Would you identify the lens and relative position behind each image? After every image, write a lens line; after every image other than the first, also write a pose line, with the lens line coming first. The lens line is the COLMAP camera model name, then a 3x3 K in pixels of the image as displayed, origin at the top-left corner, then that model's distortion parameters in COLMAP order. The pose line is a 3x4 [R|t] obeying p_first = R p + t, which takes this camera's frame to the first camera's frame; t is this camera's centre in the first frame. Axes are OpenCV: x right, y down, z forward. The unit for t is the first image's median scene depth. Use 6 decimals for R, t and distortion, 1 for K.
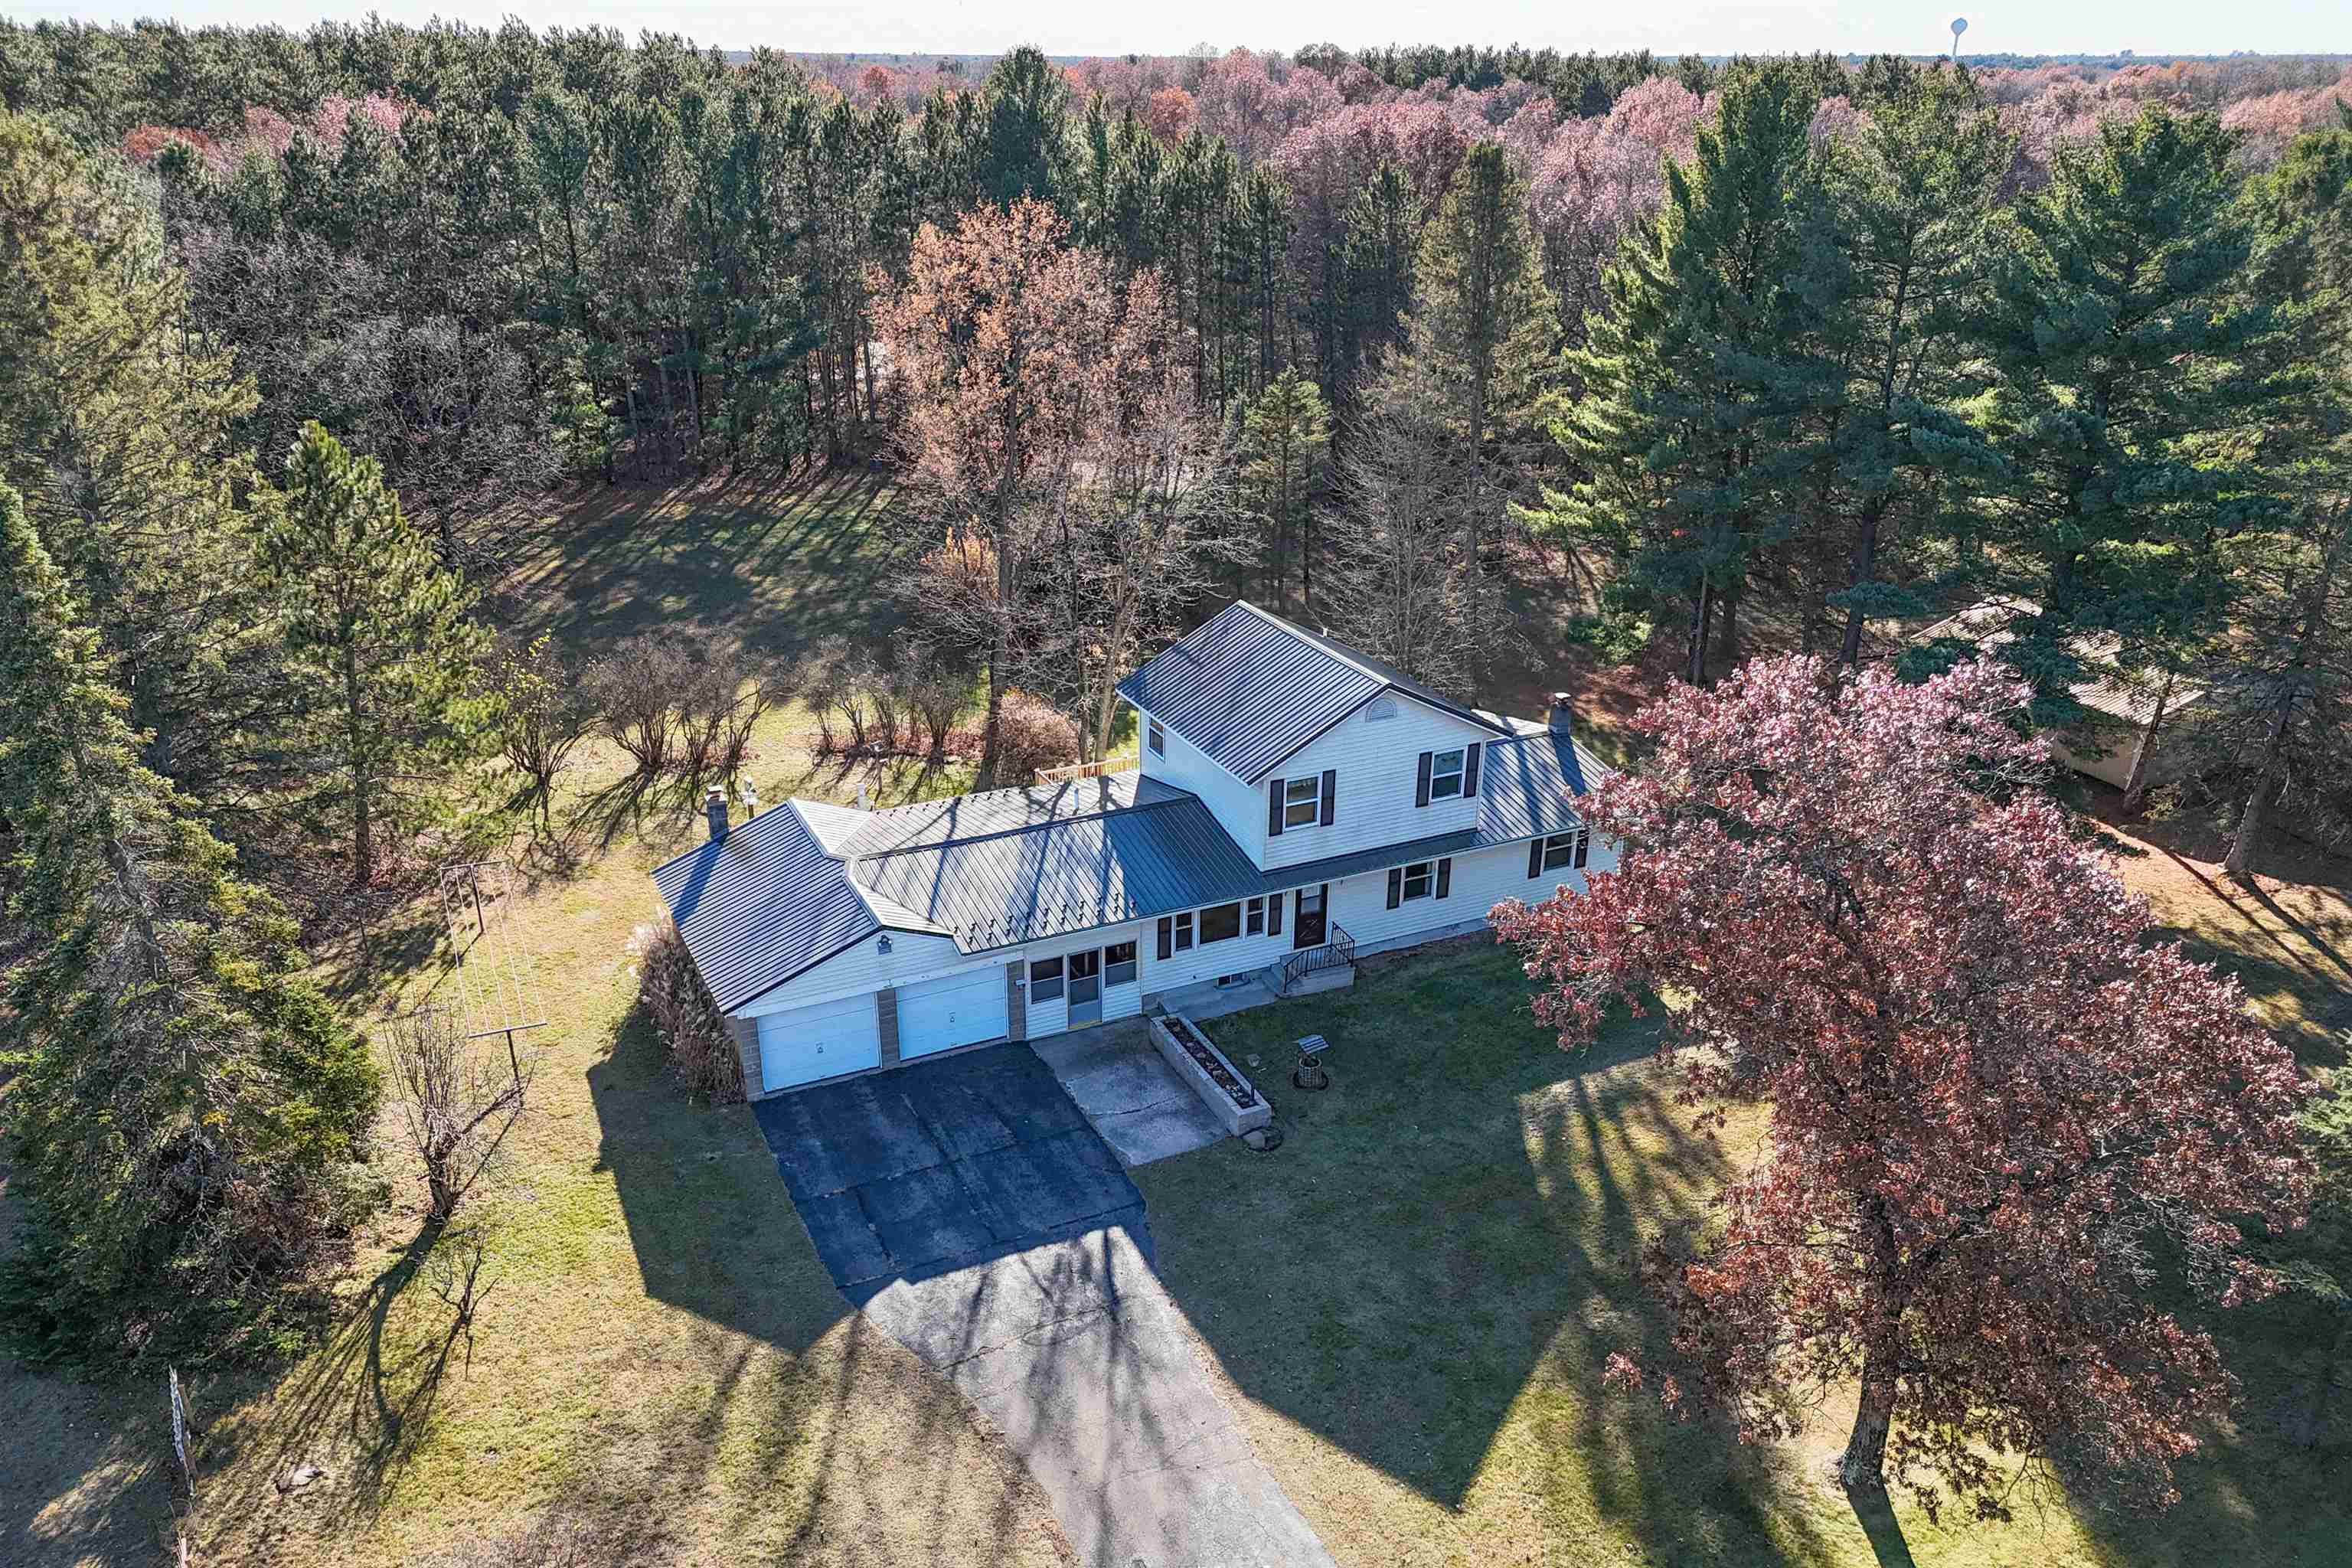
lens RADIAL K [[1656.3, 0, 1176.0], [0, 1656.3, 784.0], [0, 0, 1]] dist [0.081110, 0.001179]
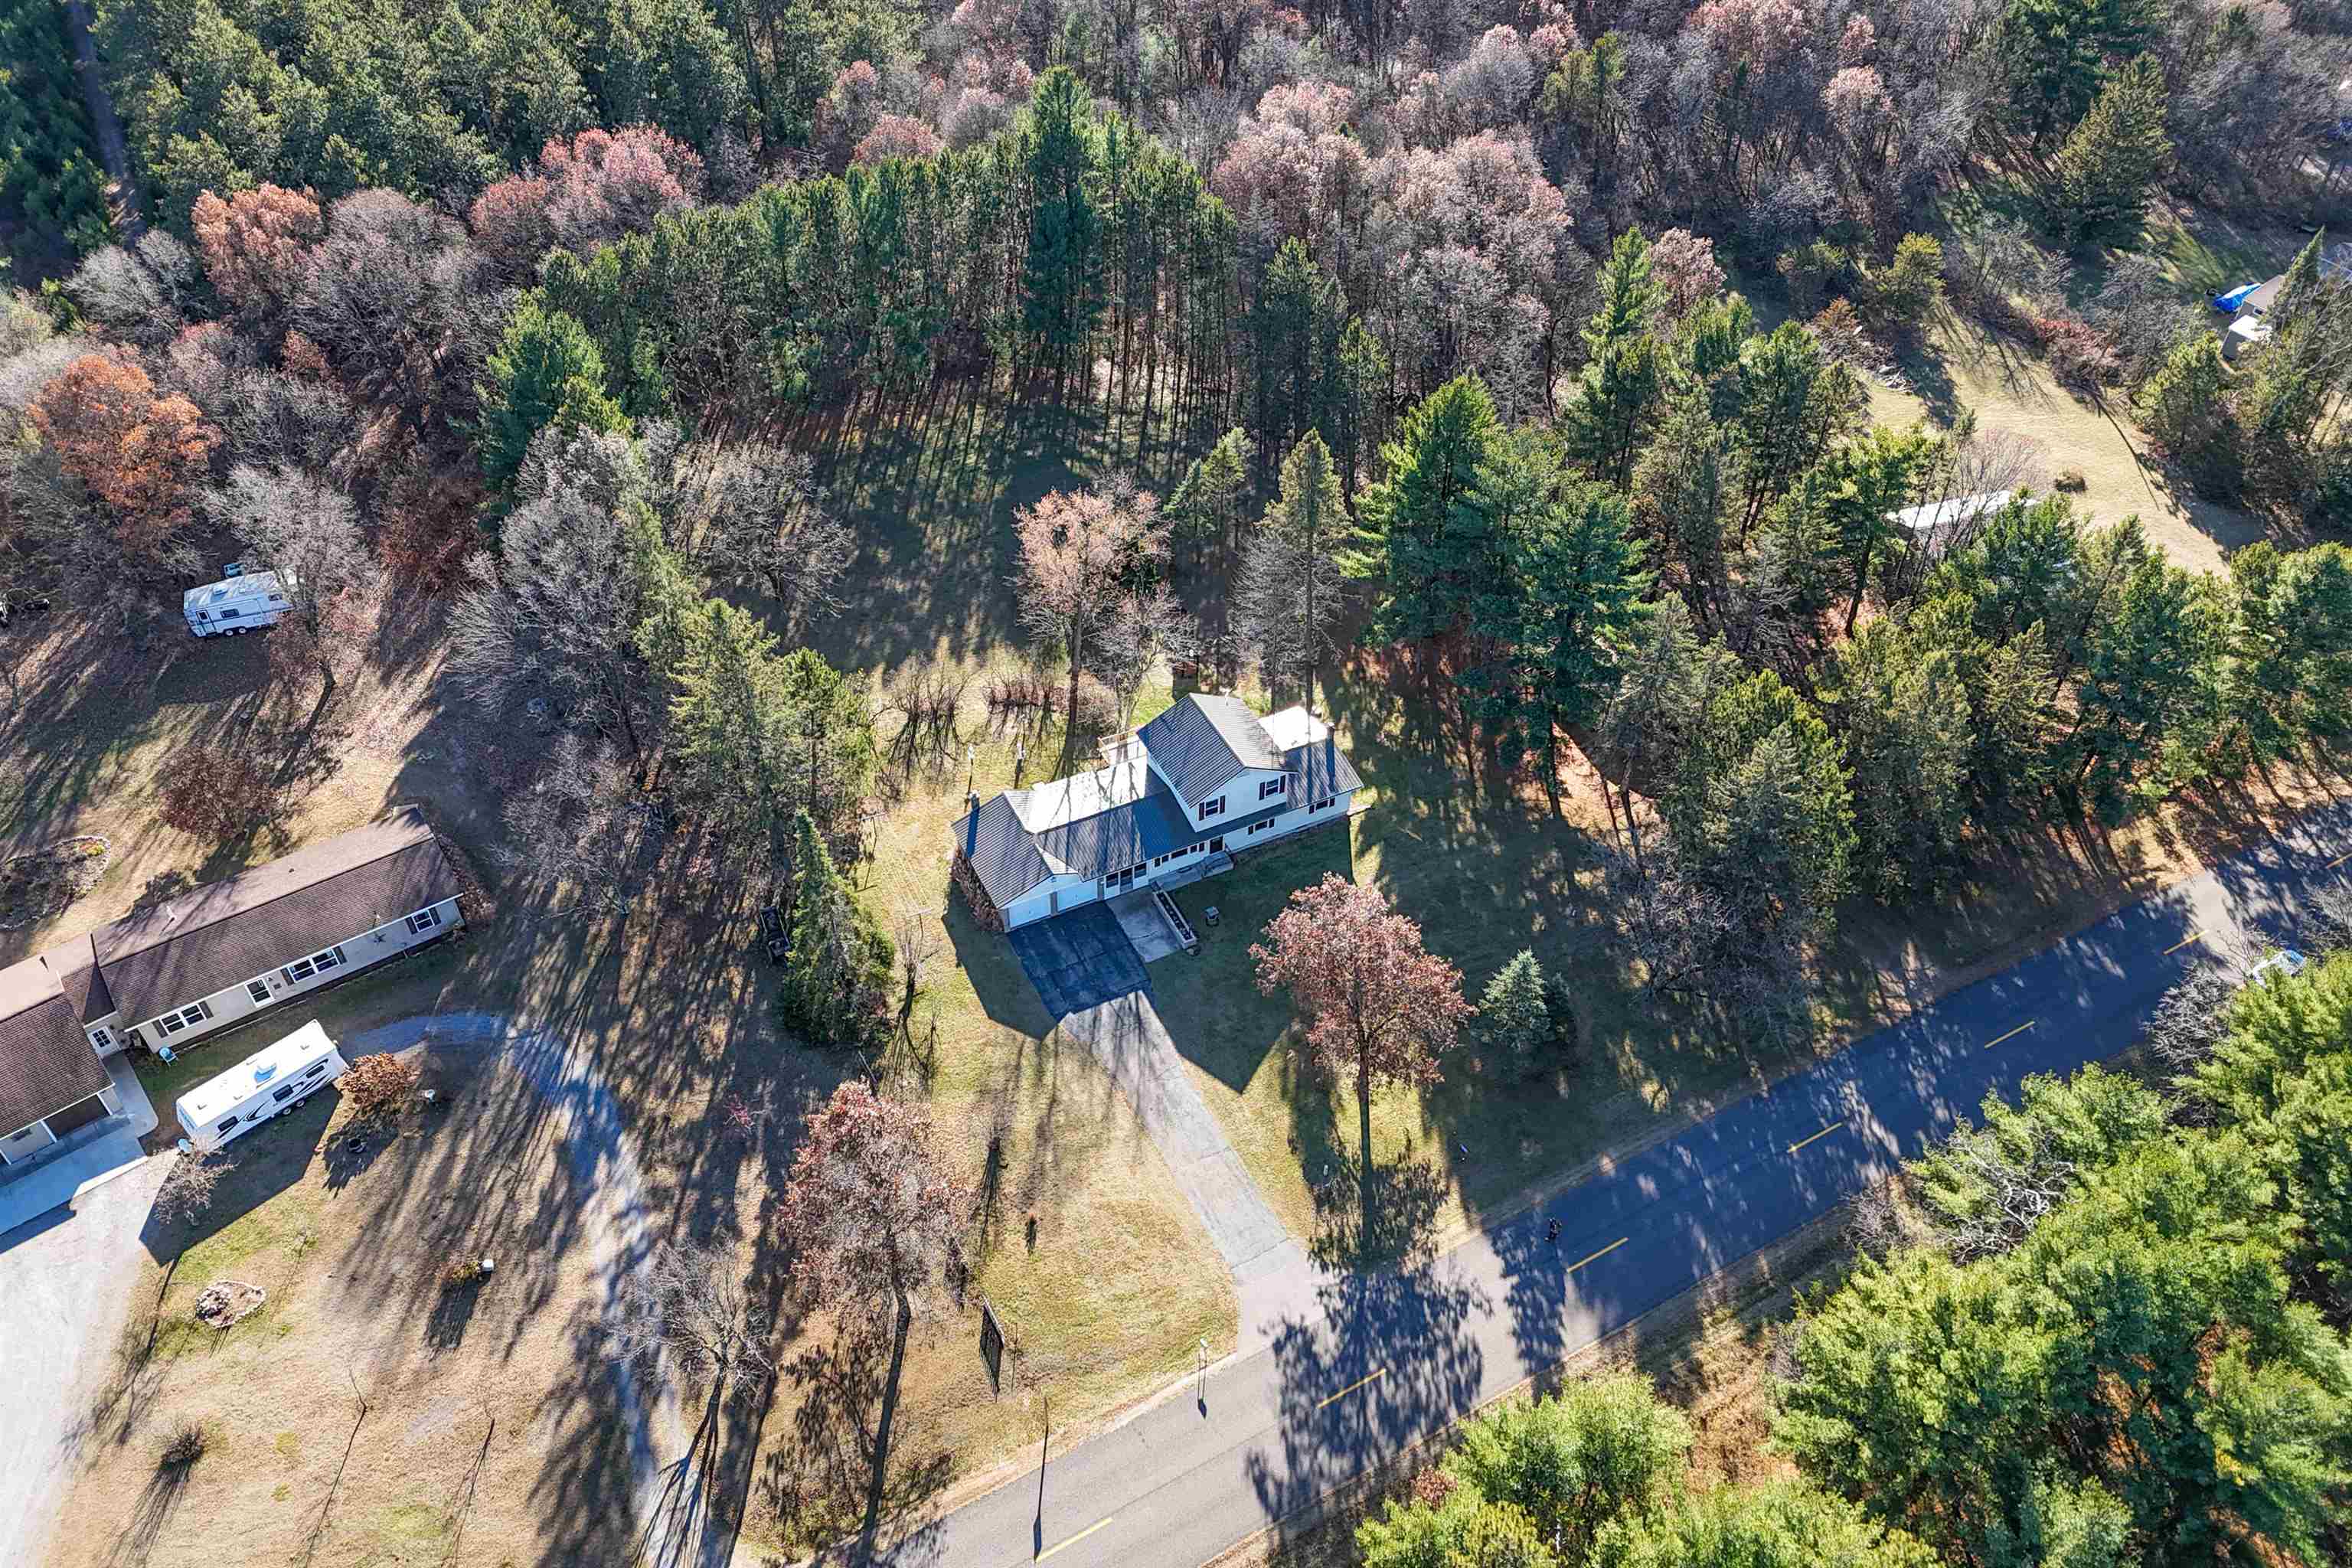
lens RADIAL K [[1578.5, 0, 1176.0], [0, 1578.5, 784.0], [0, 0, 1]] dist [0.295870, 0.000021]
pose [[0.999983, -0.002960, -0.005081, 0.036539], [0.004721, 0.919197, 0.393769, -1.017612], [0.003505, -0.393786, 0.919195, -1.239196]]
